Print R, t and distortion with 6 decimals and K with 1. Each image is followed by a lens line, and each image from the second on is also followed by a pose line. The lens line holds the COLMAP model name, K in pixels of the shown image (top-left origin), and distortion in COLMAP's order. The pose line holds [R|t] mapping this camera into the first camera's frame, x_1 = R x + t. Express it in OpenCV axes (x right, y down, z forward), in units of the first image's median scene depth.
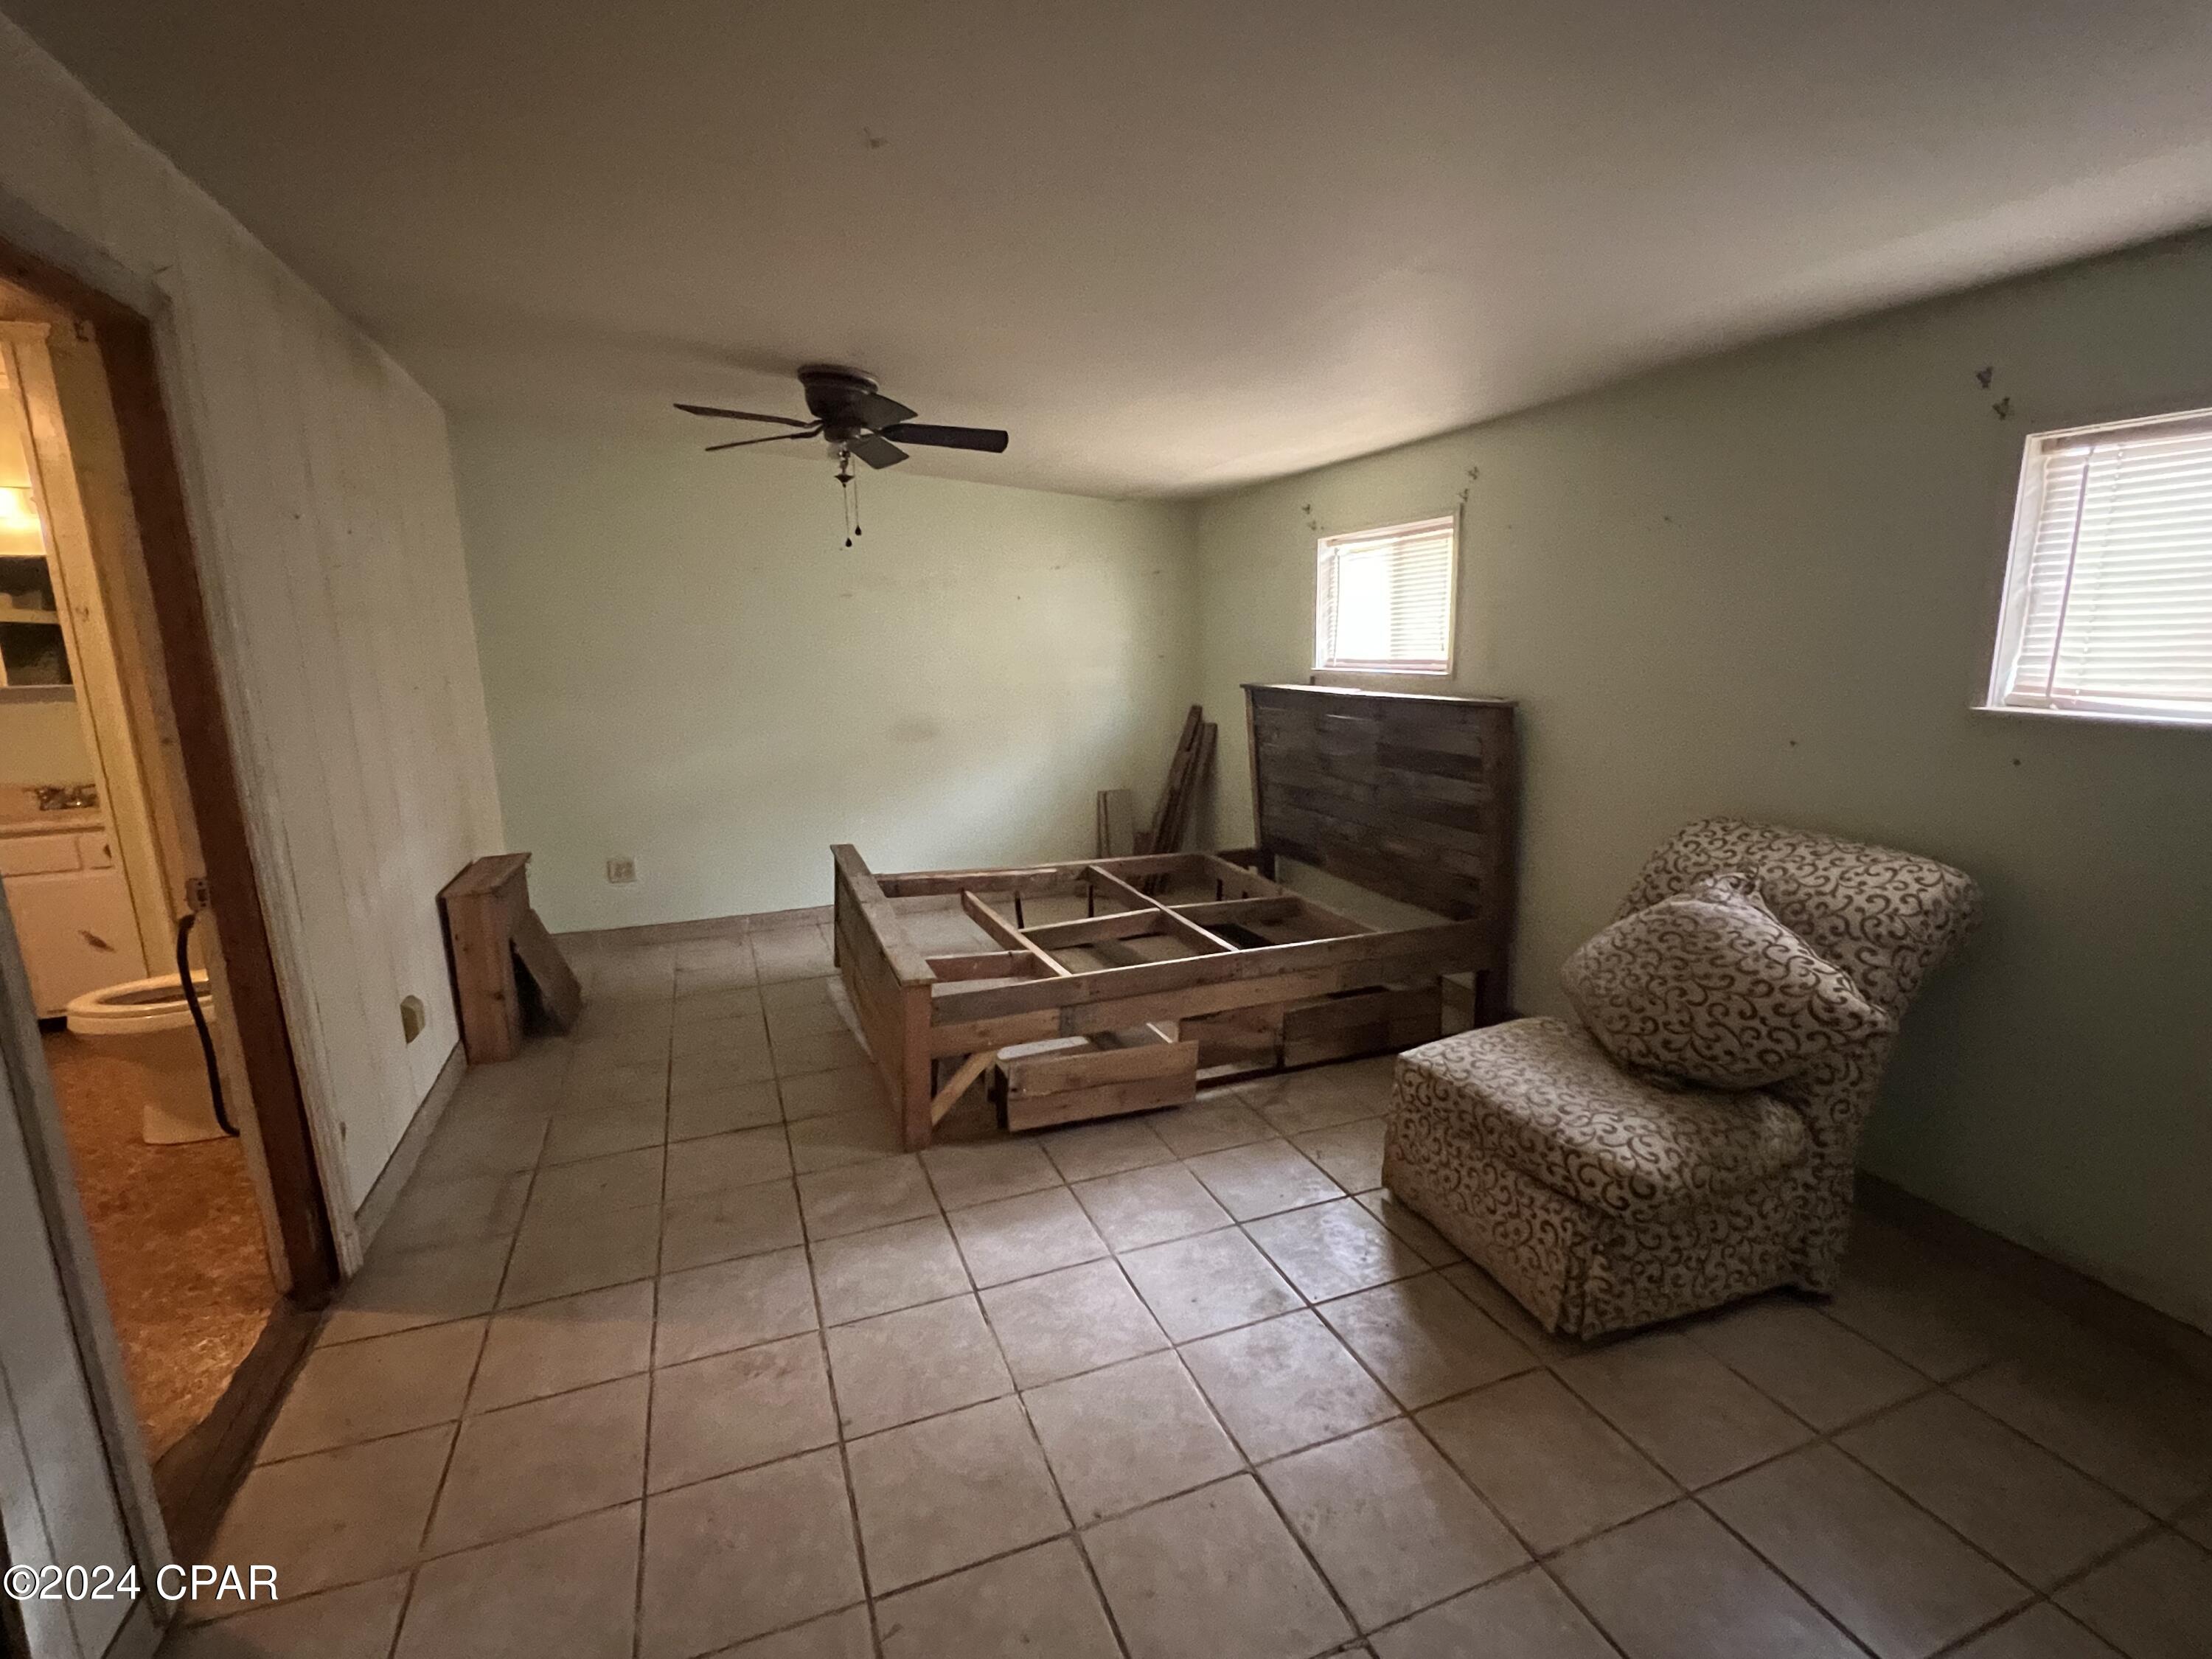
lens RADIAL K [[1018.0, 0, 1111.5], [0, 1018.0, 840.5], [0, 0, 1]] dist [-0.001515, -0.000606]
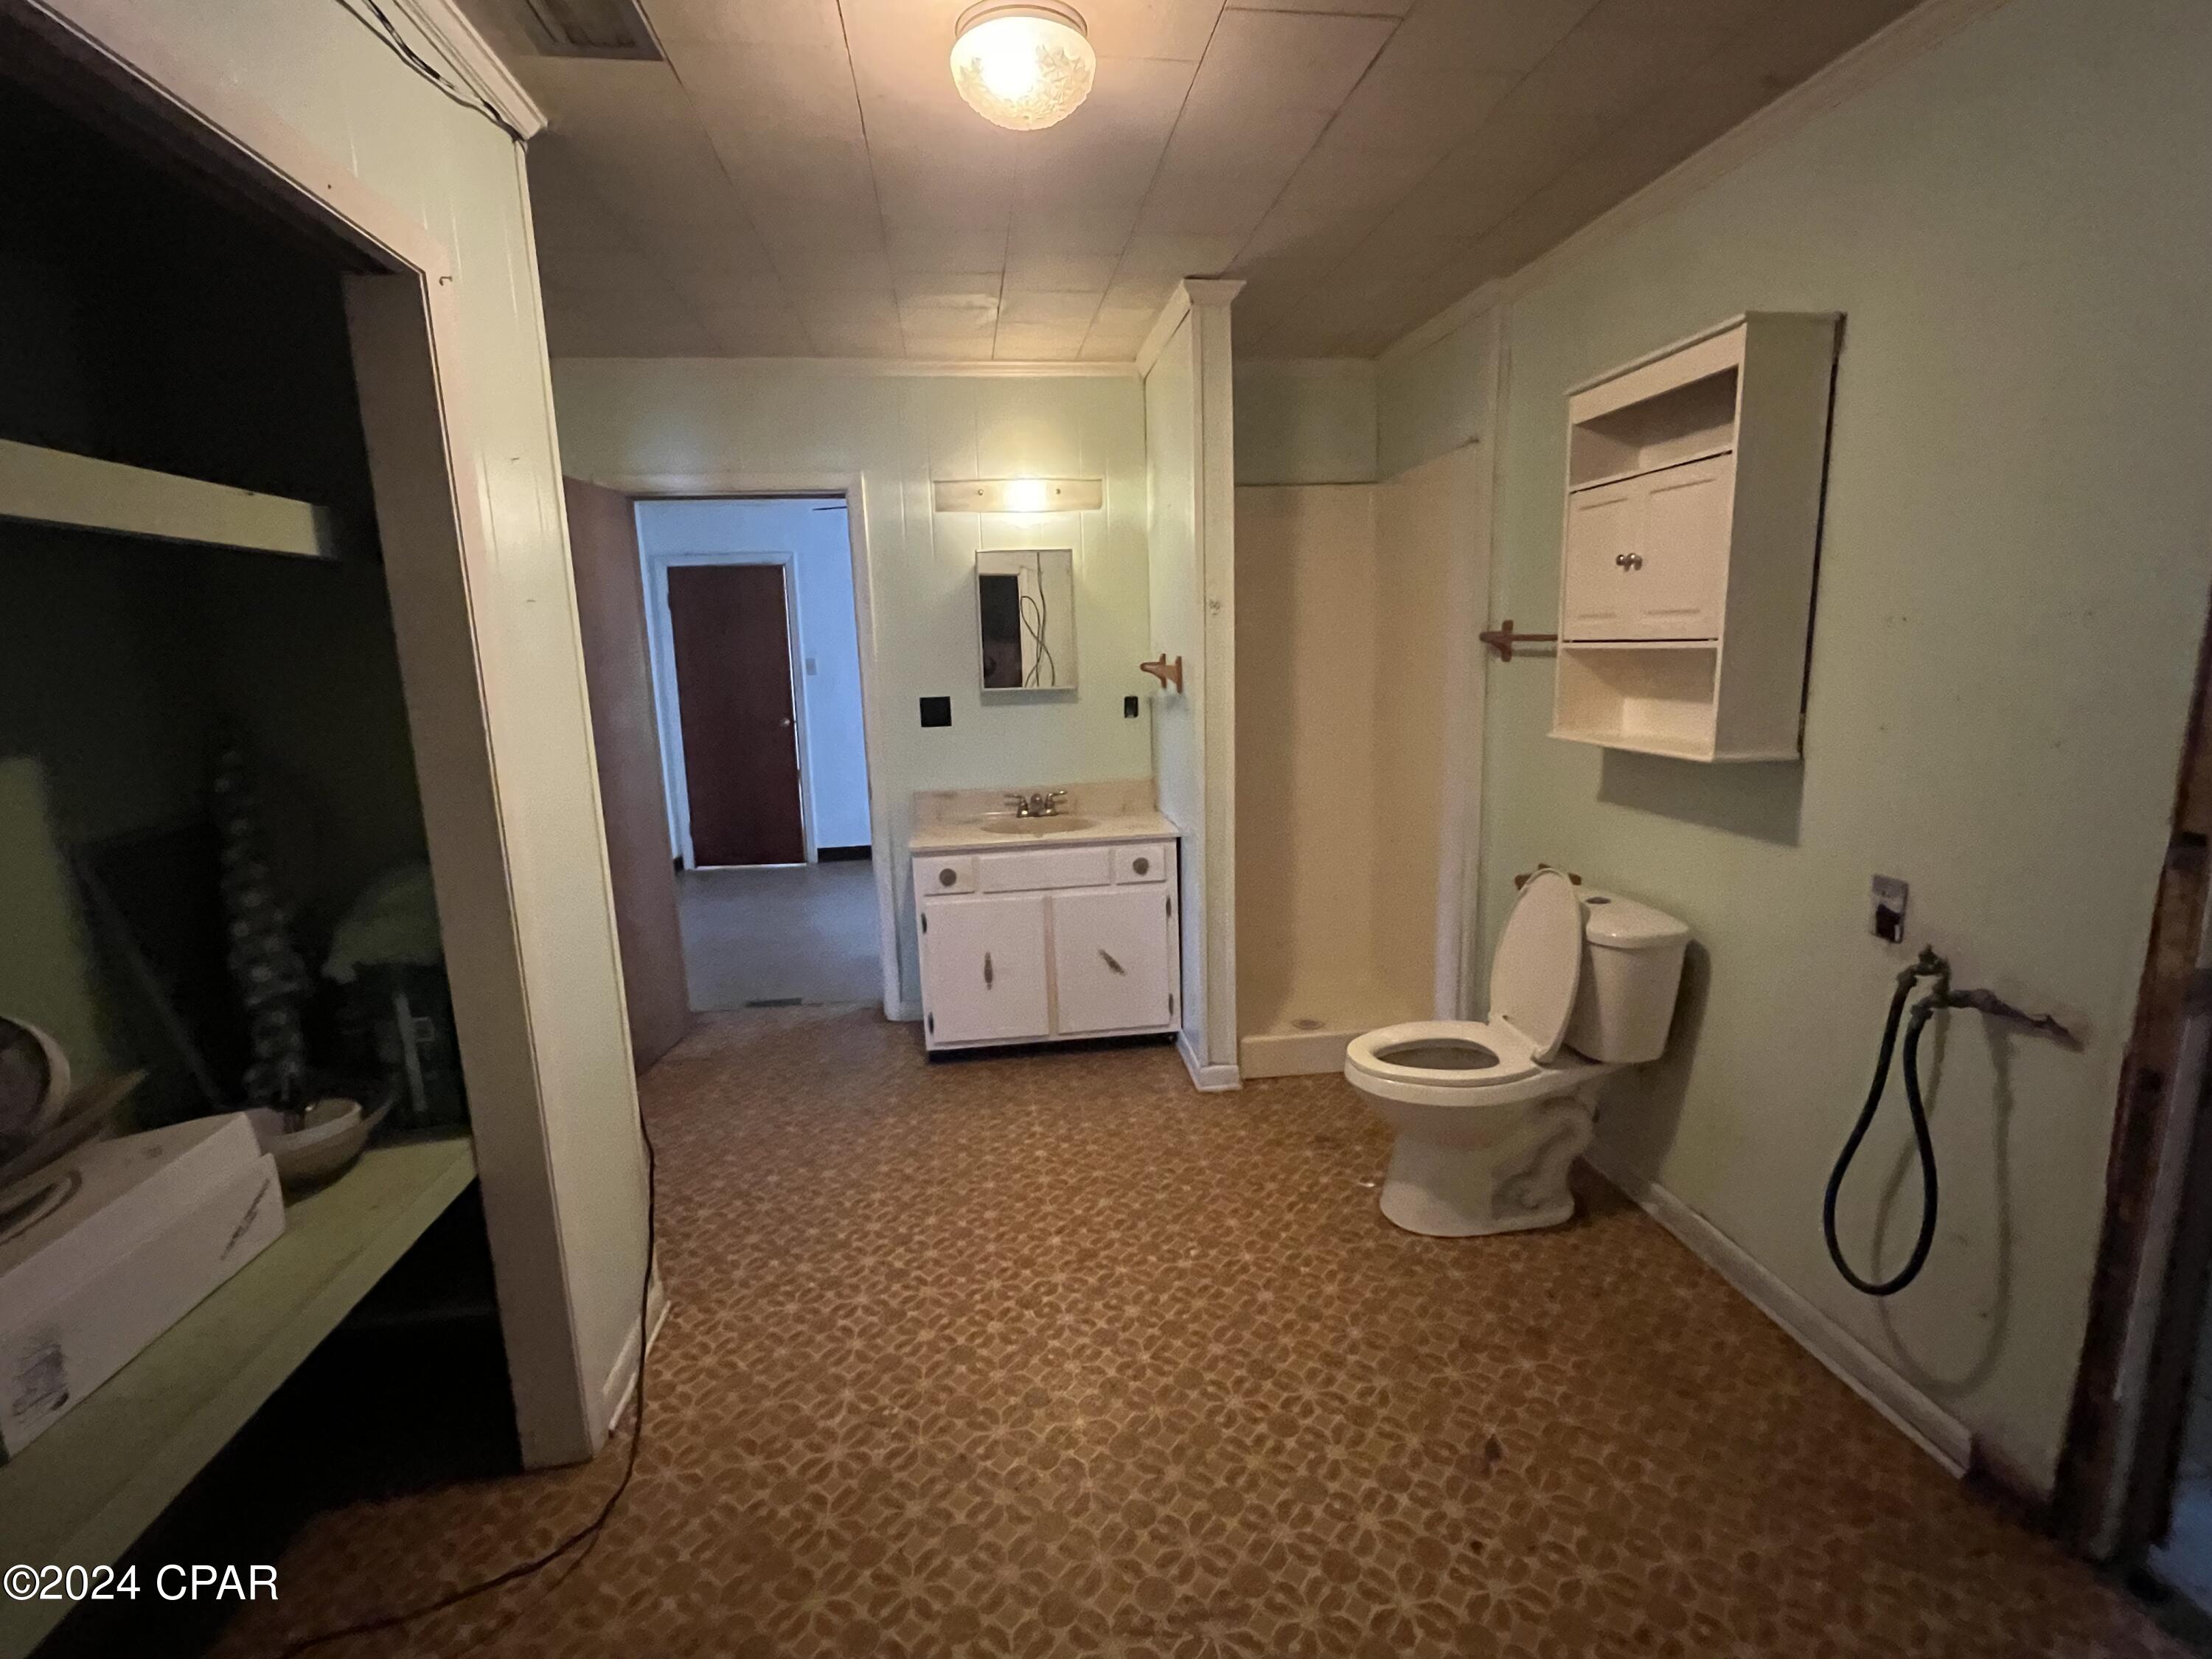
lens RADIAL K [[1018.0, 0, 1103.7], [0, 1018.0, 829.3], [0, 0, 1]] dist [-0.001515, -0.000606]
pose [[0.968721, 0.037700, -0.245273, -0.793284], [-0.039844, 0.999199, -0.003786, -0.018419], [0.244934, 0.013440, 0.969447, 0.102513]]
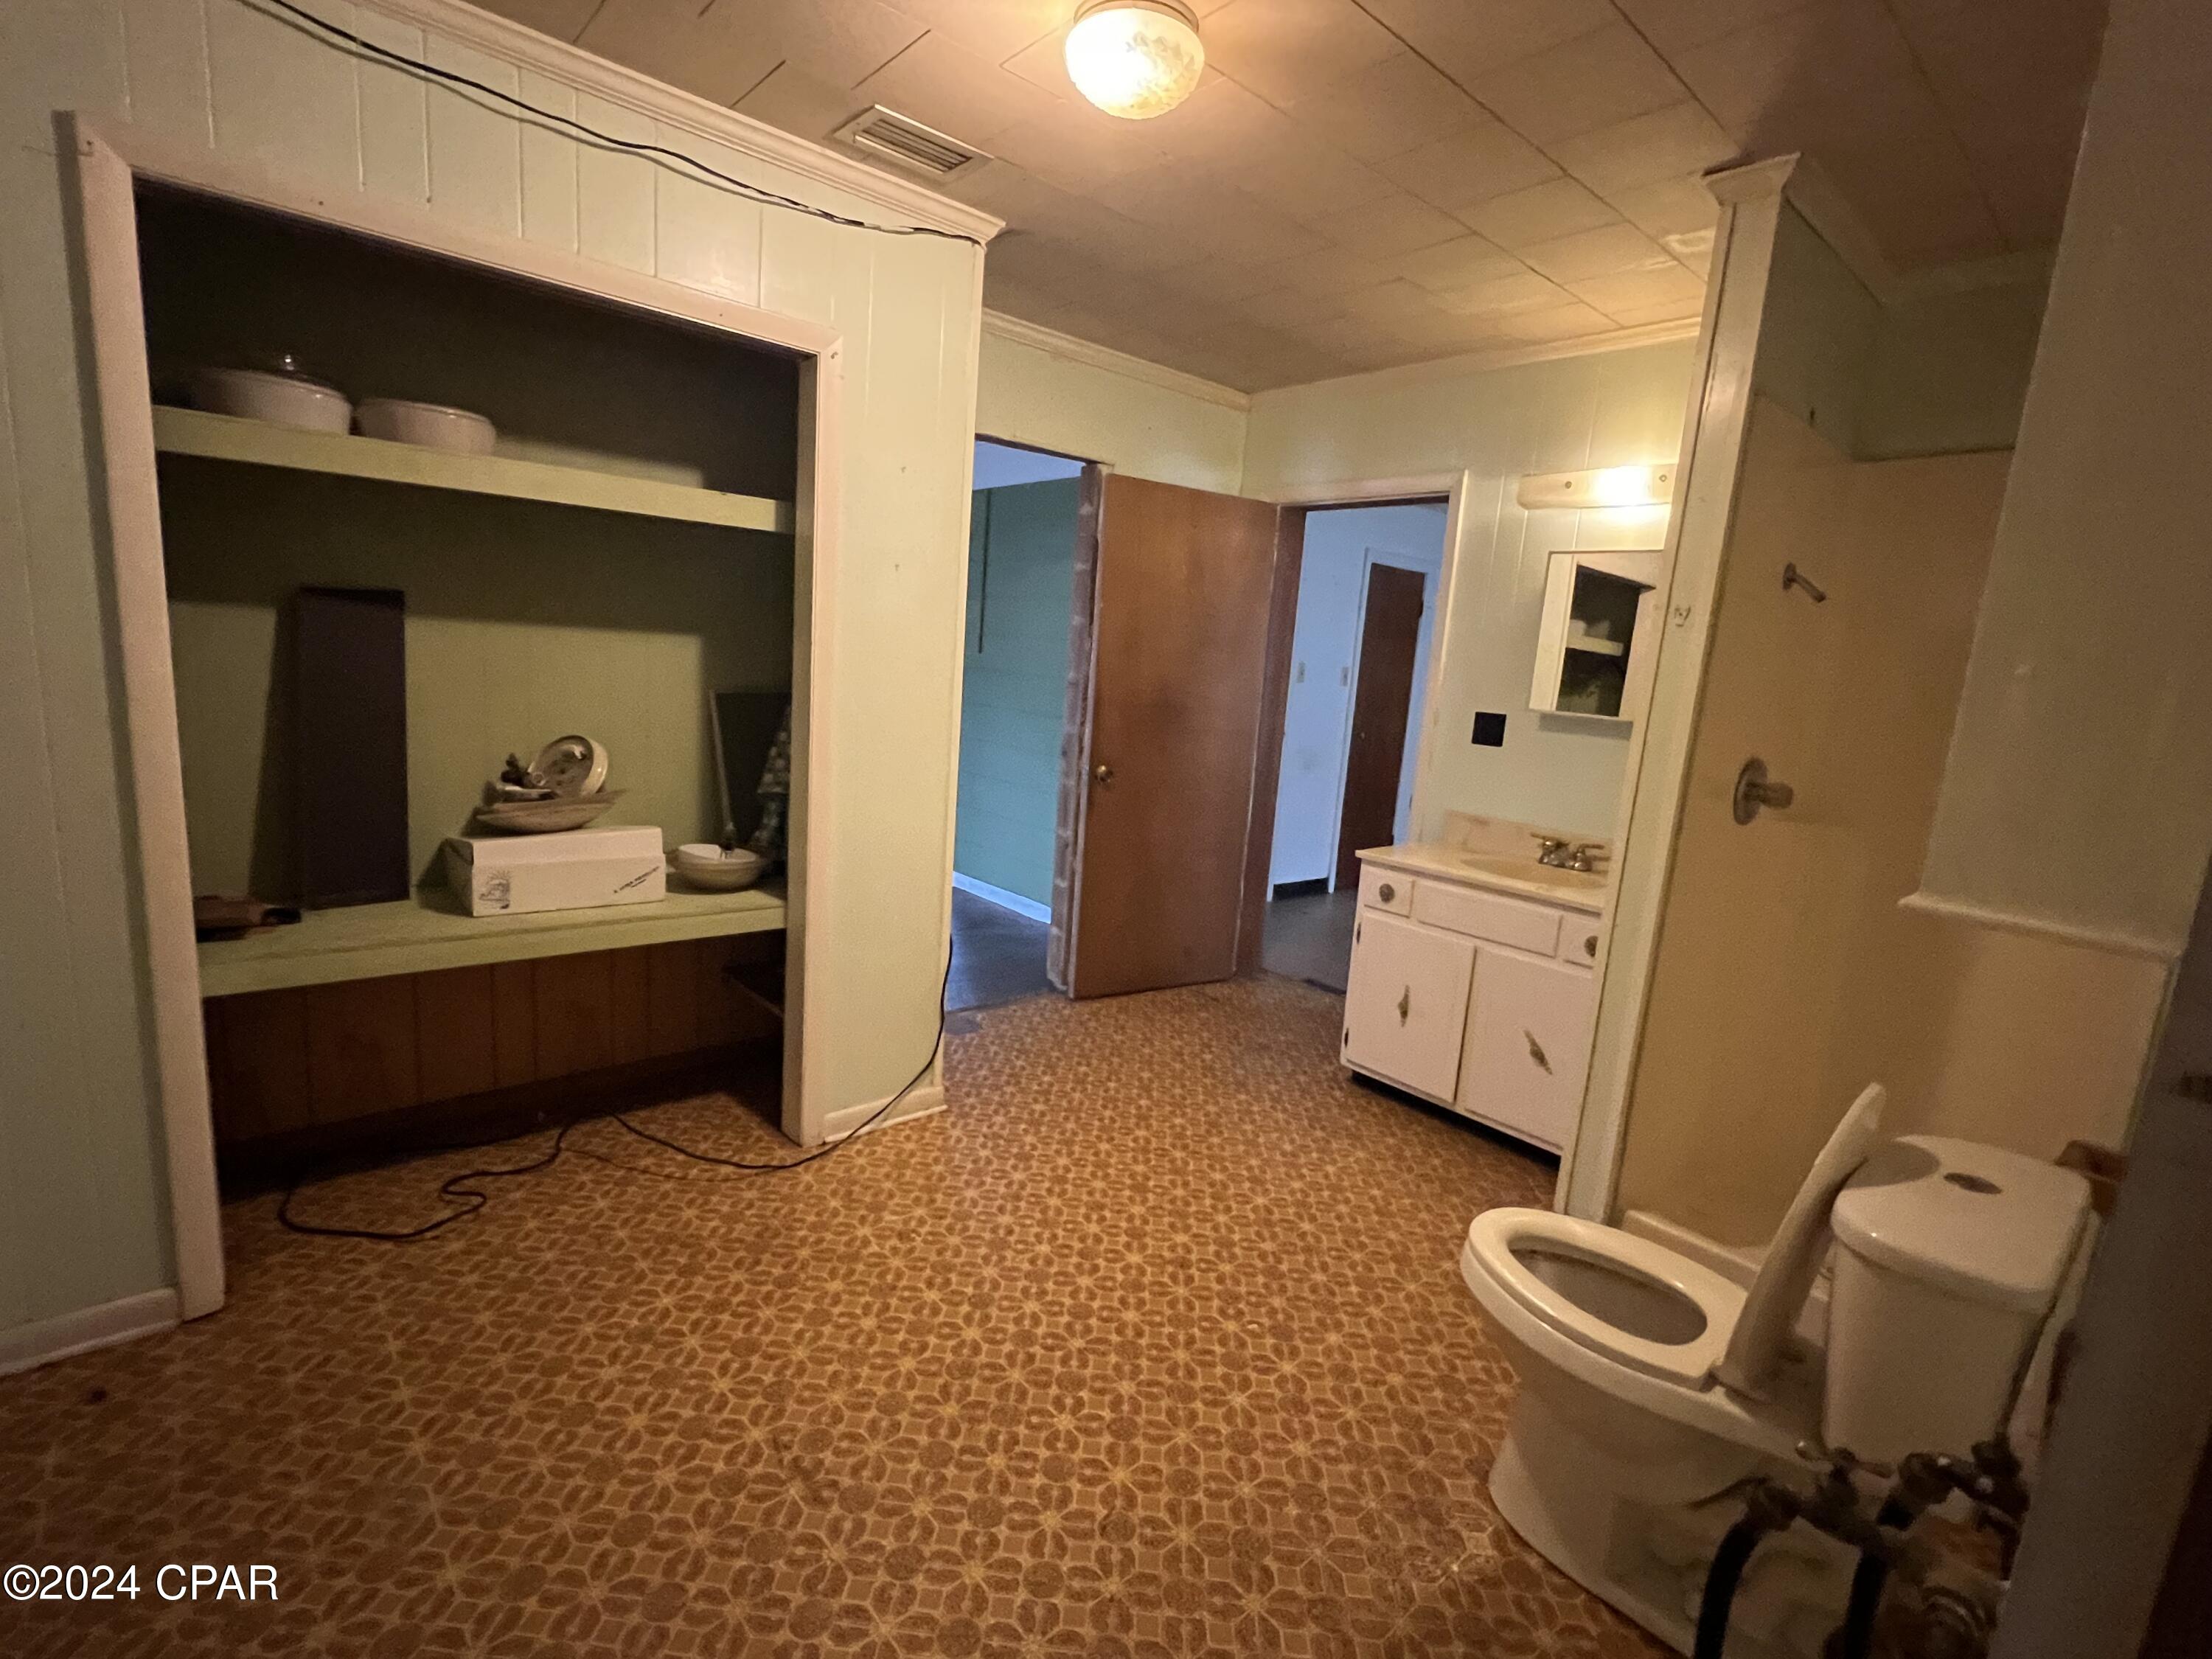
lens RADIAL K [[1018.0, 0, 1107.0], [0, 1018.0, 829.3], [0, 0, 1]] dist [-0.001515, -0.000606]
pose [[0.328722, 0.203858, -0.922162, -0.451123], [-0.262485, 0.957676, 0.118141, -0.063846], [0.907217, 0.203219, 0.368319, 0.407220]]
